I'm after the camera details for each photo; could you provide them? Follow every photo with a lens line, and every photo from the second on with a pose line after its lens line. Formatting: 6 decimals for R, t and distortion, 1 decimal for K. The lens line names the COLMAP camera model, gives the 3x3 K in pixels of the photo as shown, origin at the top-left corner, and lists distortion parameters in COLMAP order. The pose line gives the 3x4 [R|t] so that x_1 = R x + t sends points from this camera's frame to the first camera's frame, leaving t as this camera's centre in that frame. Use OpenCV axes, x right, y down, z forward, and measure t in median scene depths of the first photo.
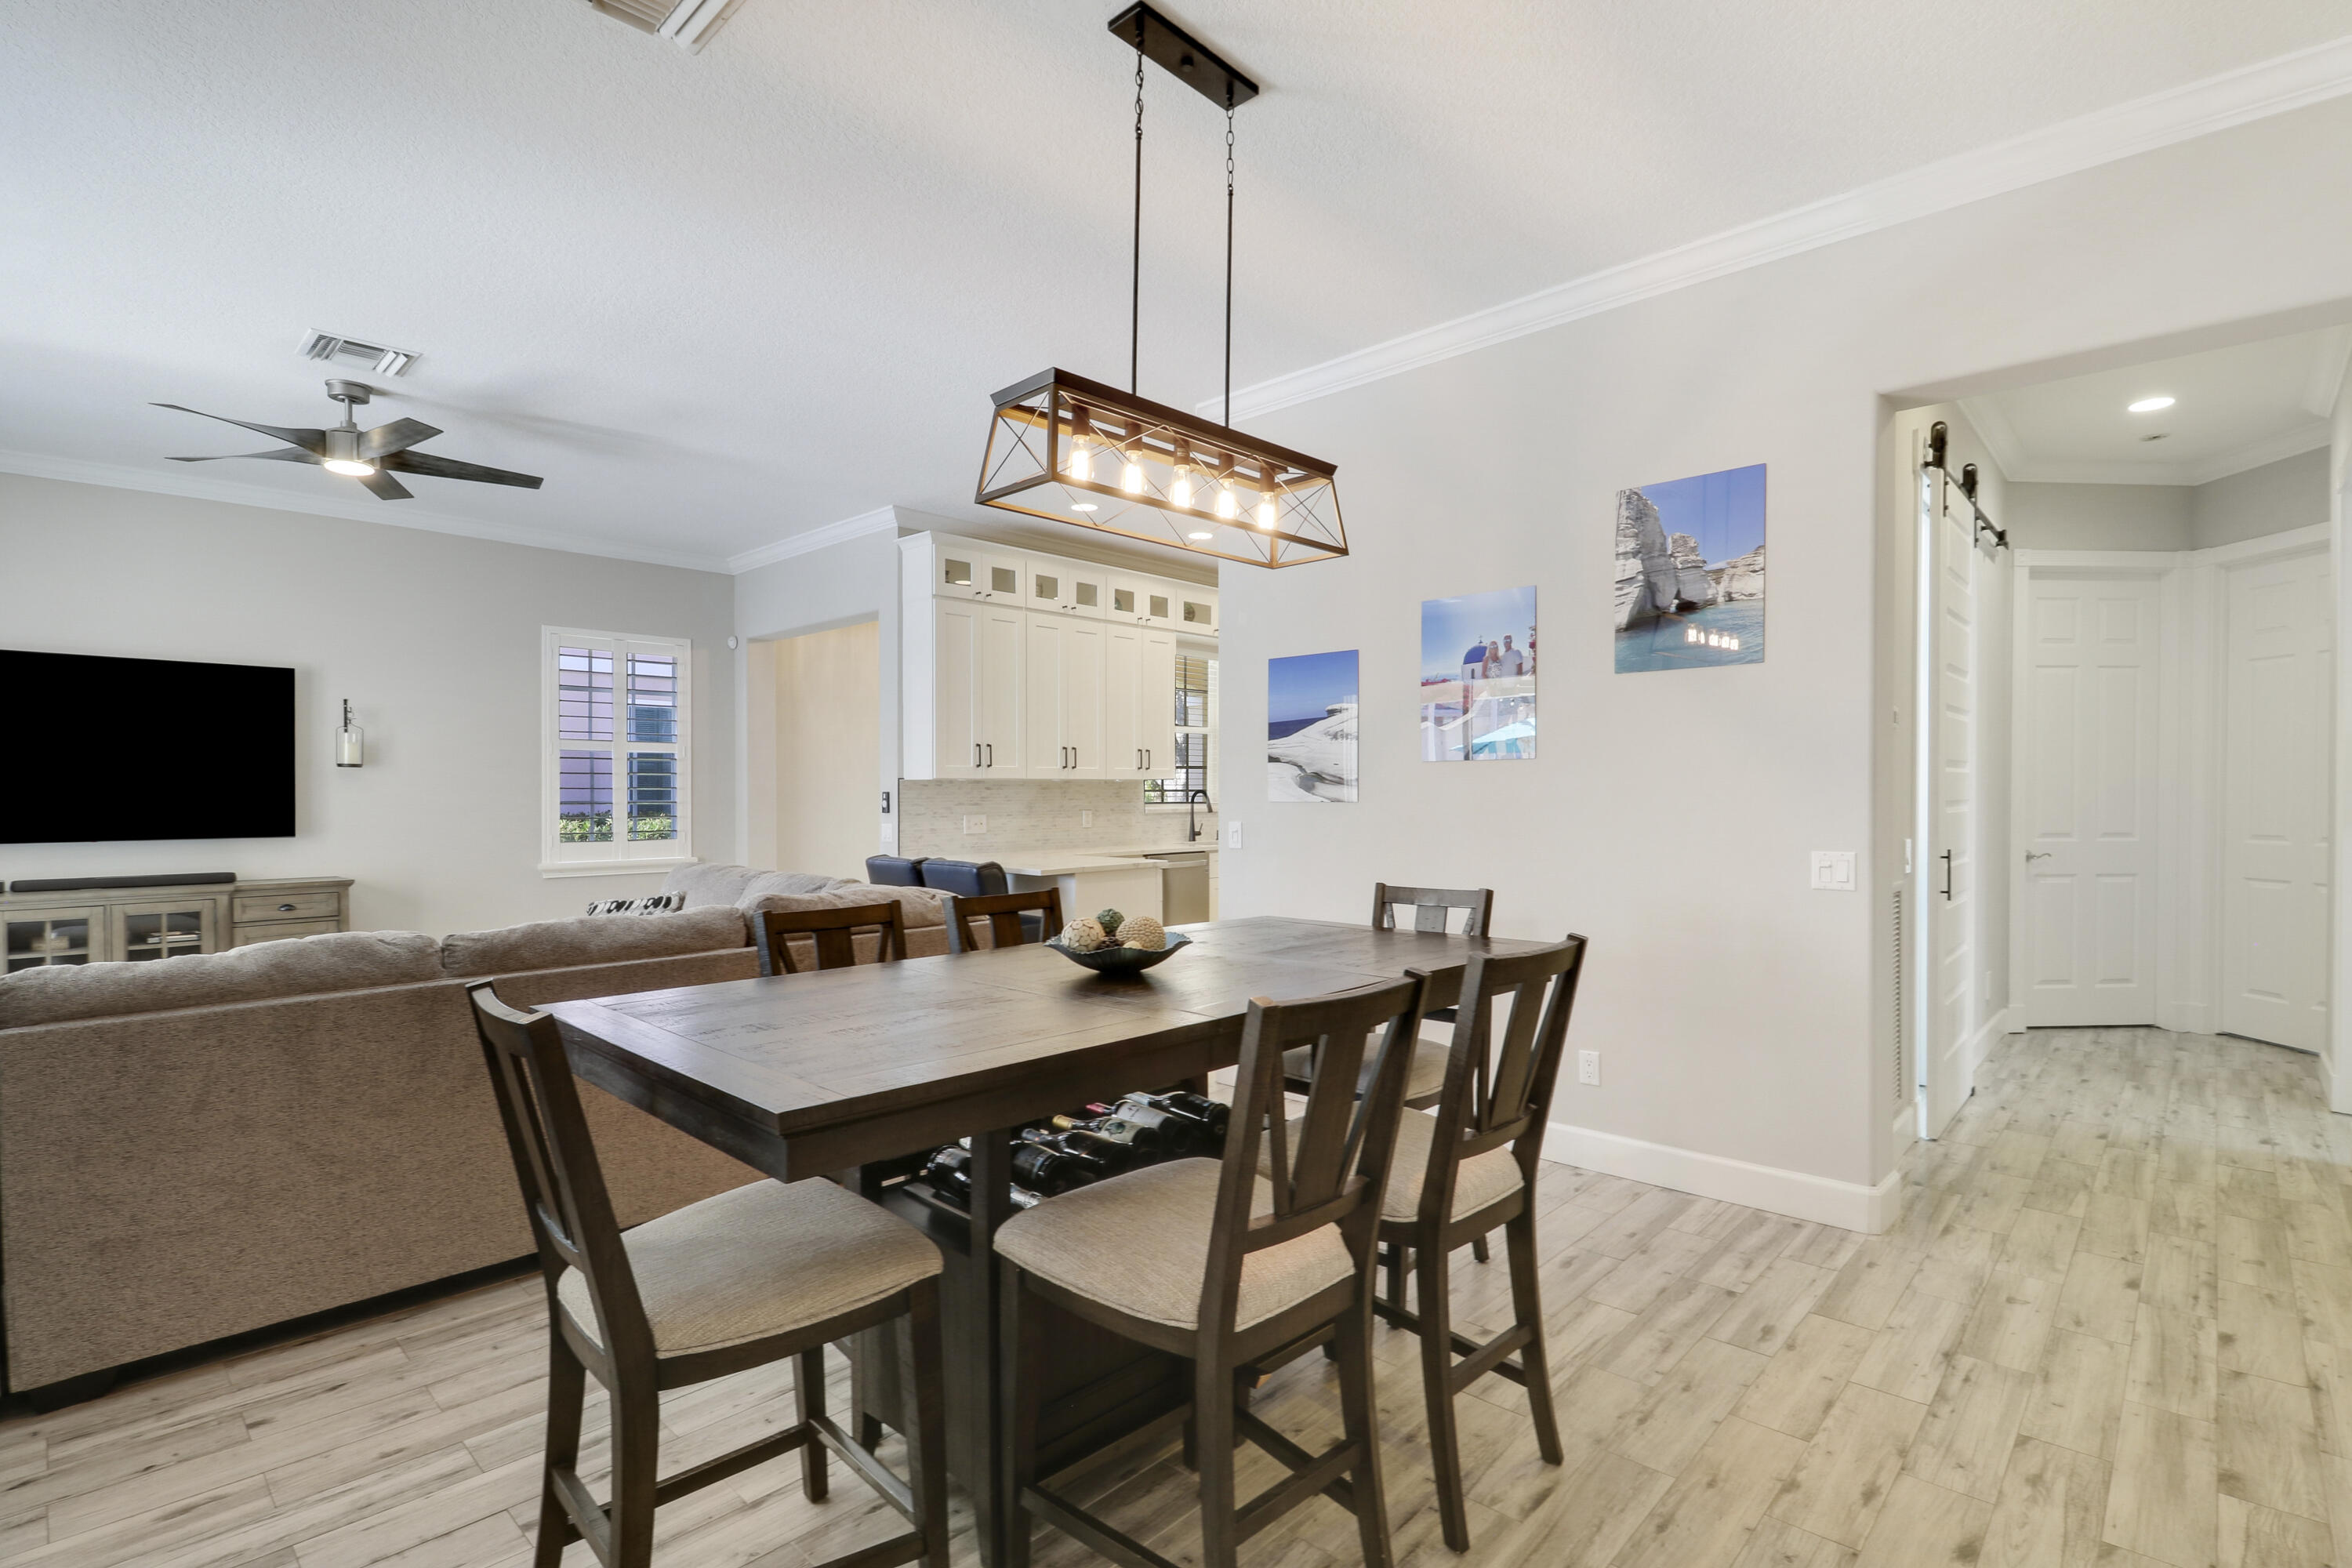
lens RADIAL K [[1108.9, 0, 1157.8], [0, 1108.9, 802.0], [0, 0, 1]] dist [0.000670, -0.009038]
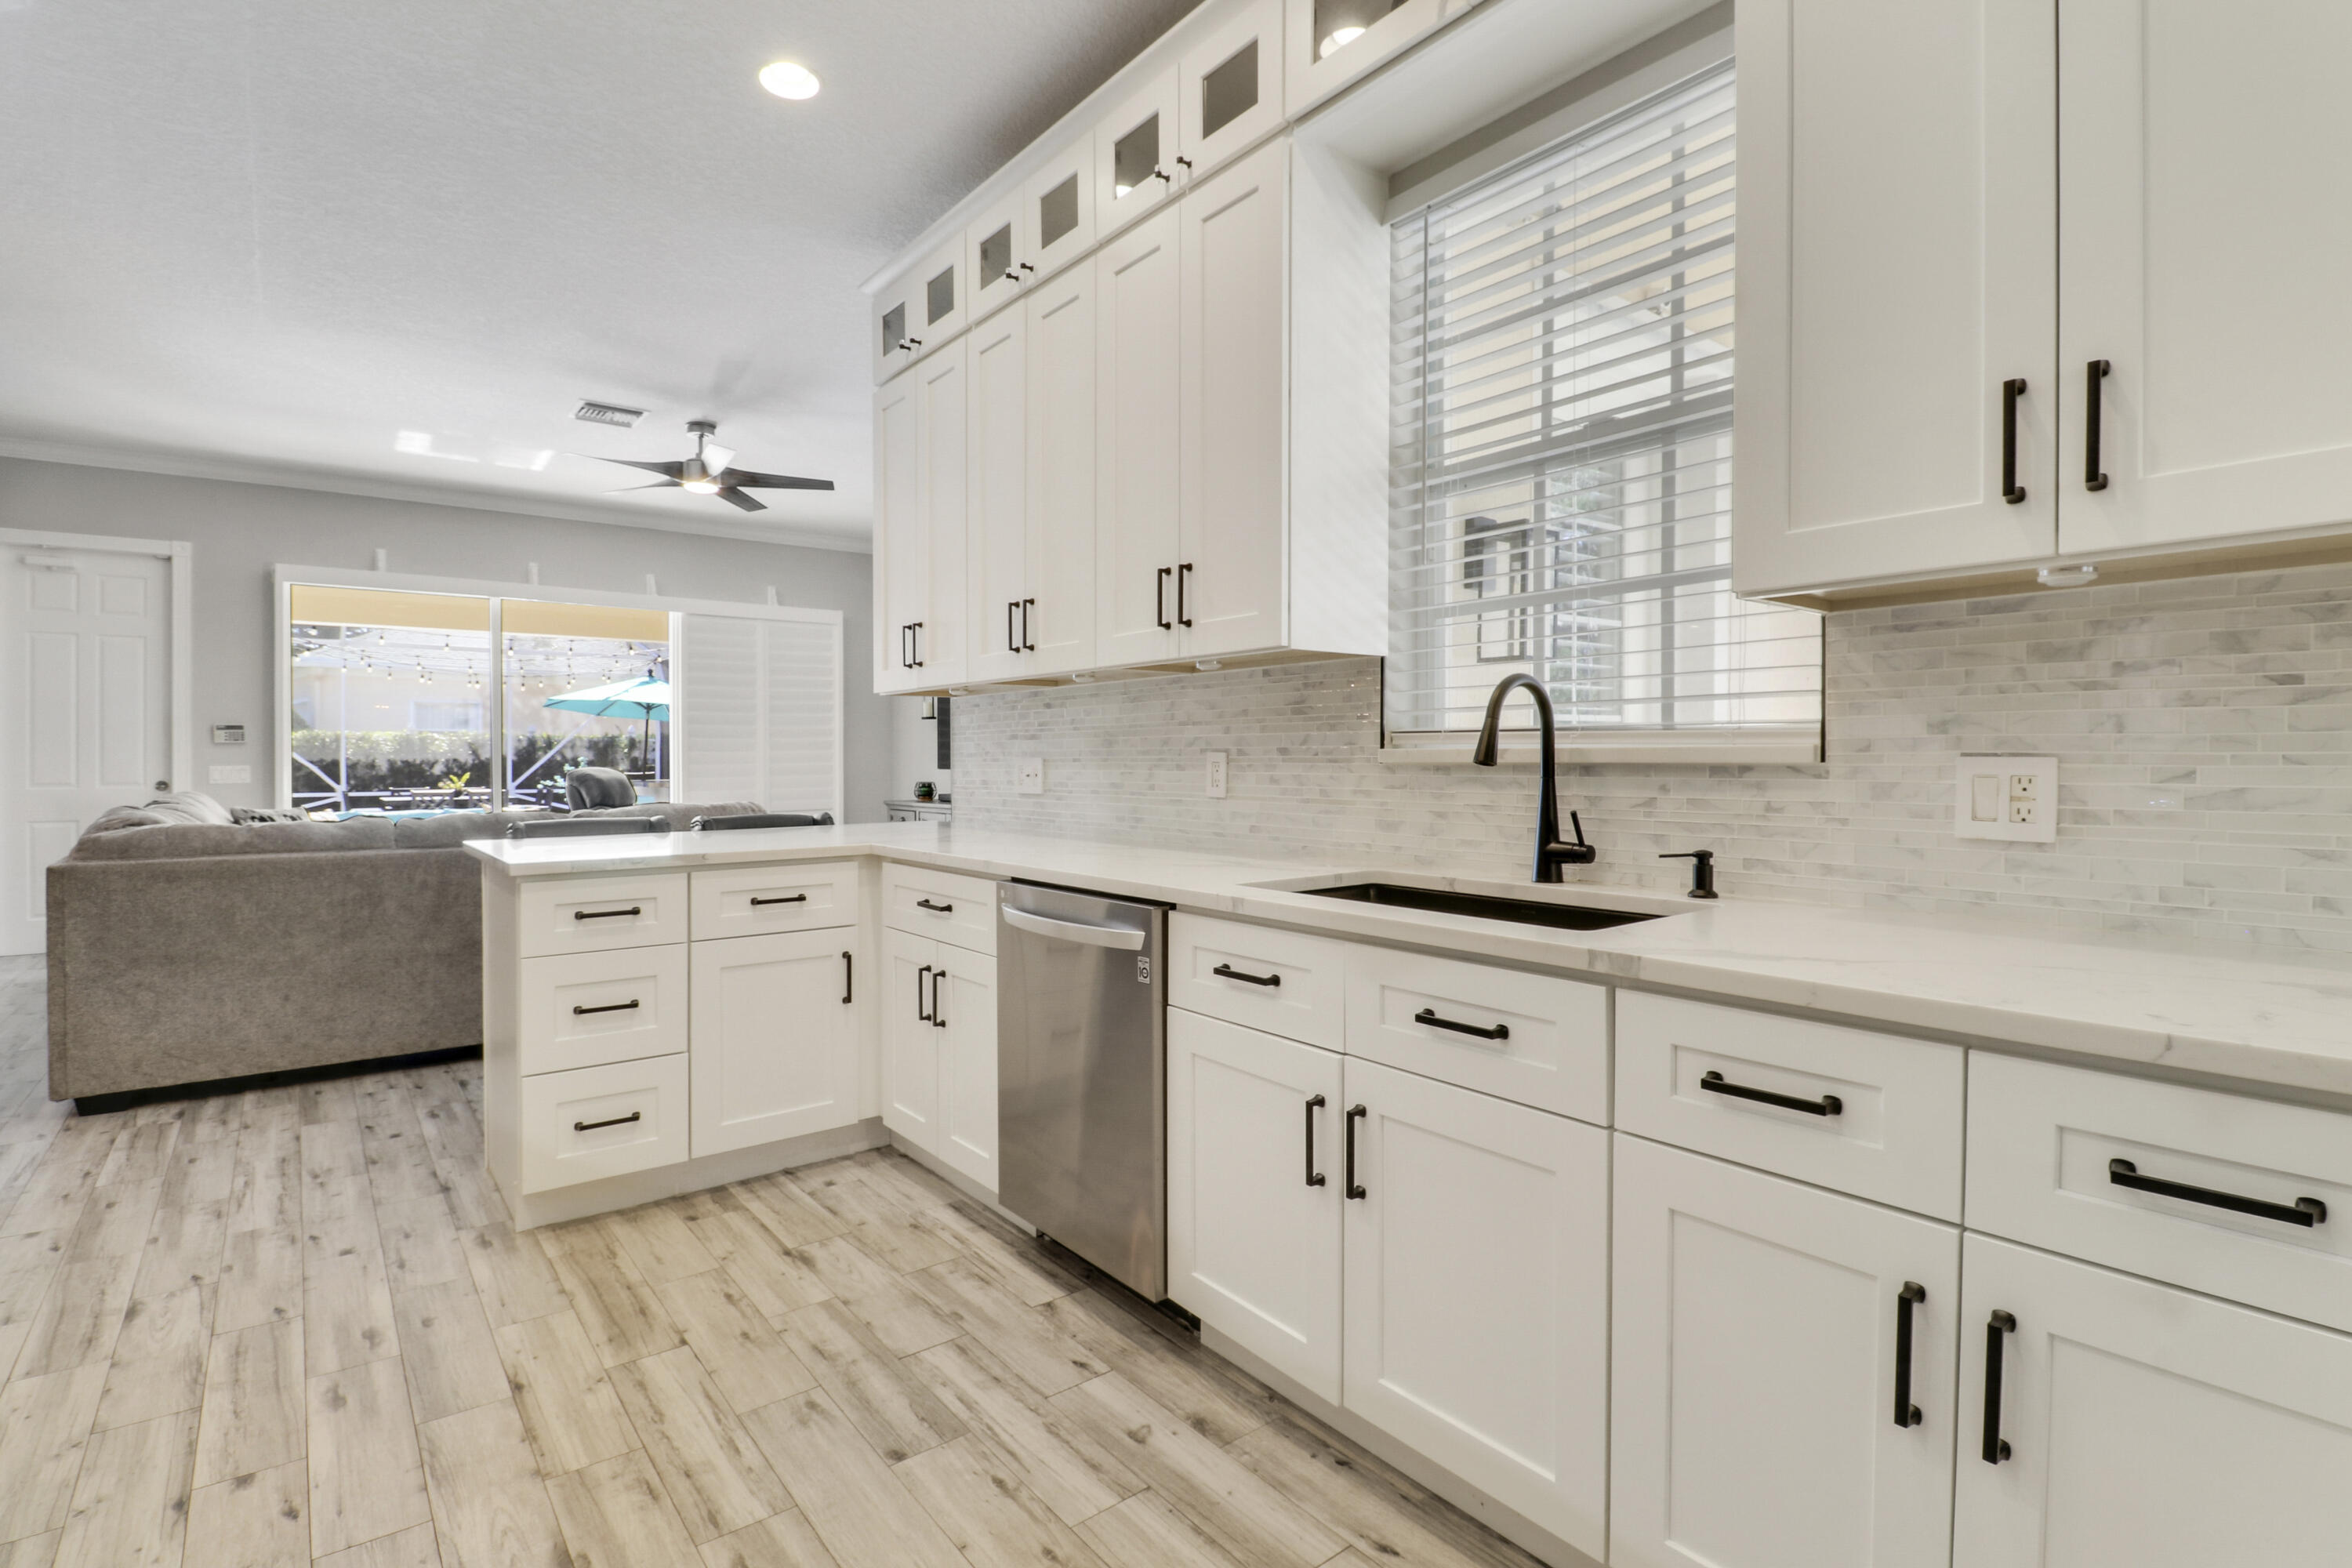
lens RADIAL K [[1108.9, 0, 1186.8], [0, 1108.9, 776.3], [0, 0, 1]] dist [0.000670, -0.009038]
pose [[-0.119447, 0.021110, -0.992616, 0.468375], [-0.004238, 0.999754, 0.021772, 0.011818], [0.992832, 0.006807, -0.119328, 1.545665]]
